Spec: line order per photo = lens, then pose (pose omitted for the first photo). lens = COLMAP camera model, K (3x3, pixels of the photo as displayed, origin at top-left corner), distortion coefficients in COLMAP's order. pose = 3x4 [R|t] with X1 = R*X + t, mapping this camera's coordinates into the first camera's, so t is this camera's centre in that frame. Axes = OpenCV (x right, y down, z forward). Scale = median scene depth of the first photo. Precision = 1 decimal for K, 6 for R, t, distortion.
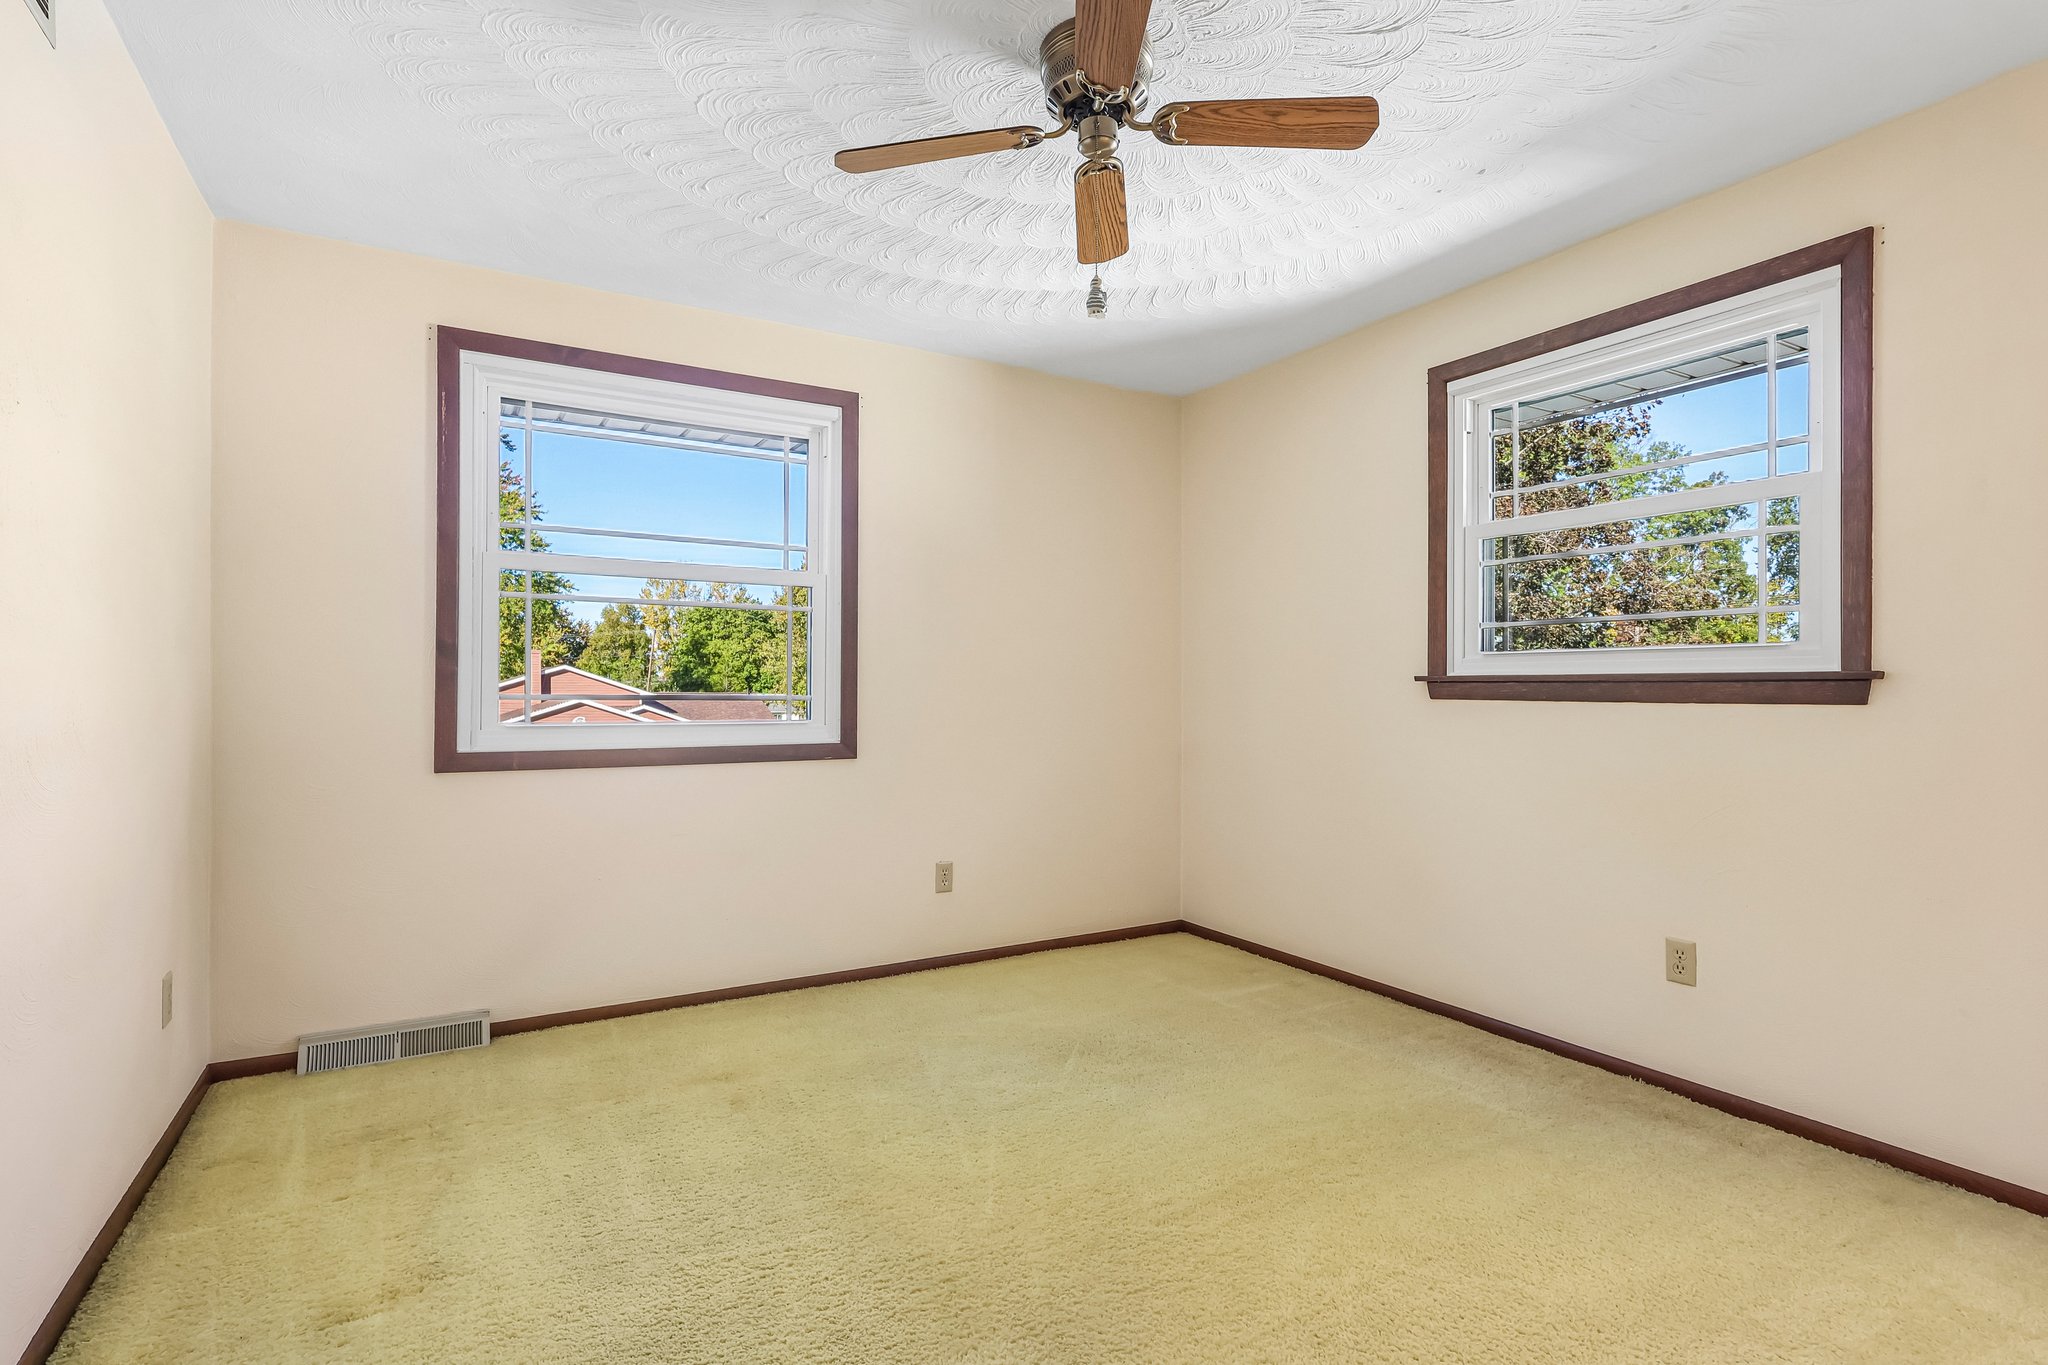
lens RADIAL K [[946.6, 0, 1027.3], [0, 946.6, 696.6], [0, 0, 1]] dist [-0.010817, -0.000285]
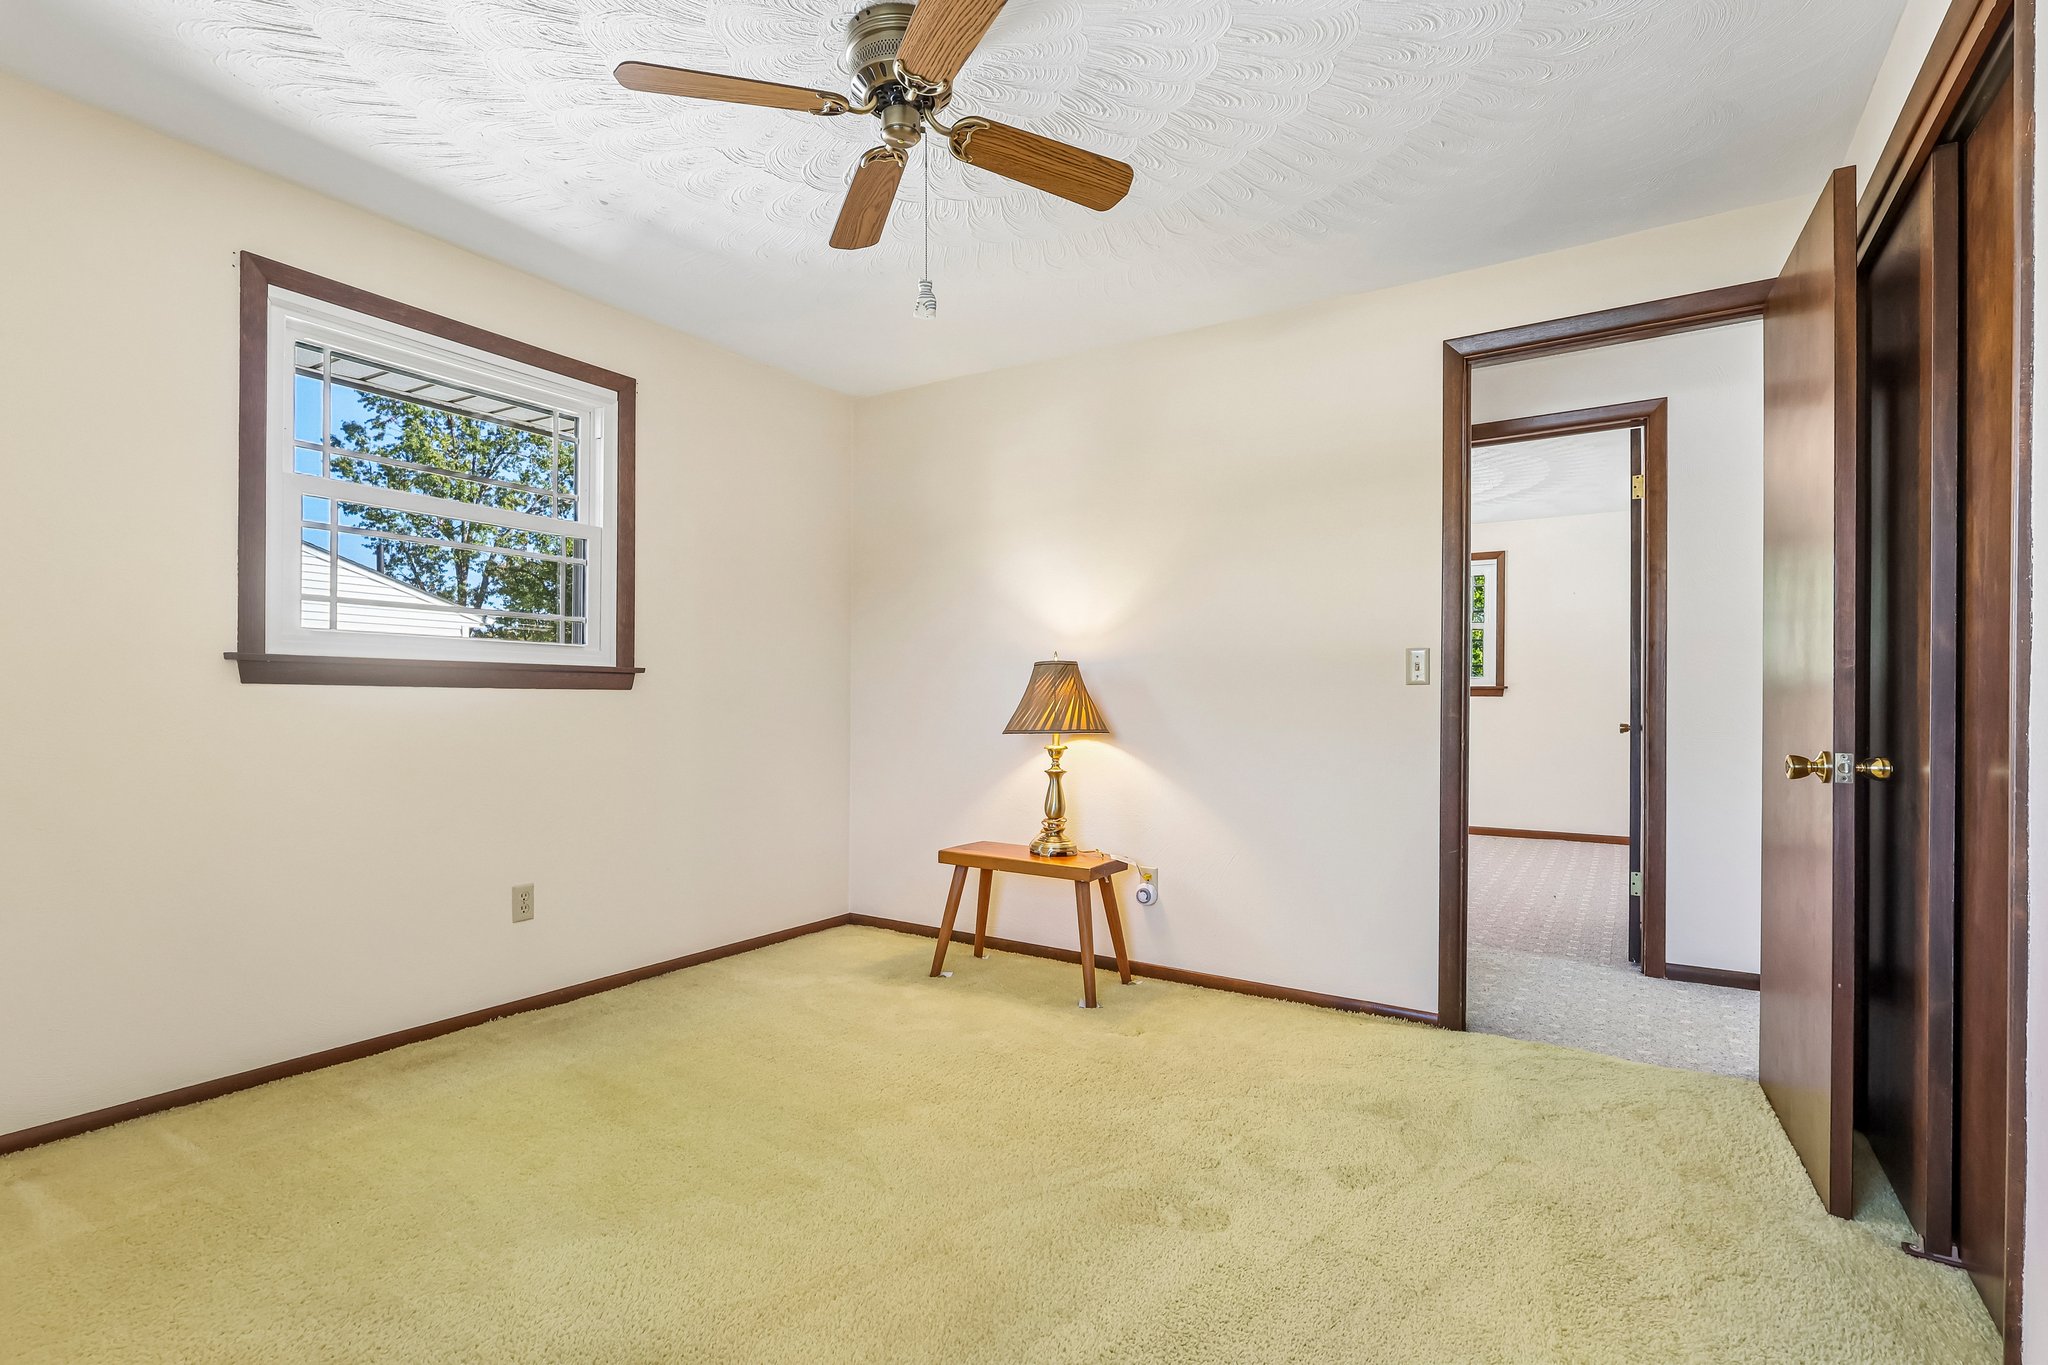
lens RADIAL K [[946.6, 0, 1027.3], [0, 946.6, 696.6], [0, 0, 1]] dist [-0.010817, -0.000285]
pose [[-0.442148, -0.014113, 0.896831, -0.700025], [-0.010924, 0.999887, 0.010349, -0.002503], [-0.896876, -0.005221, -0.442252, 0.994904]]
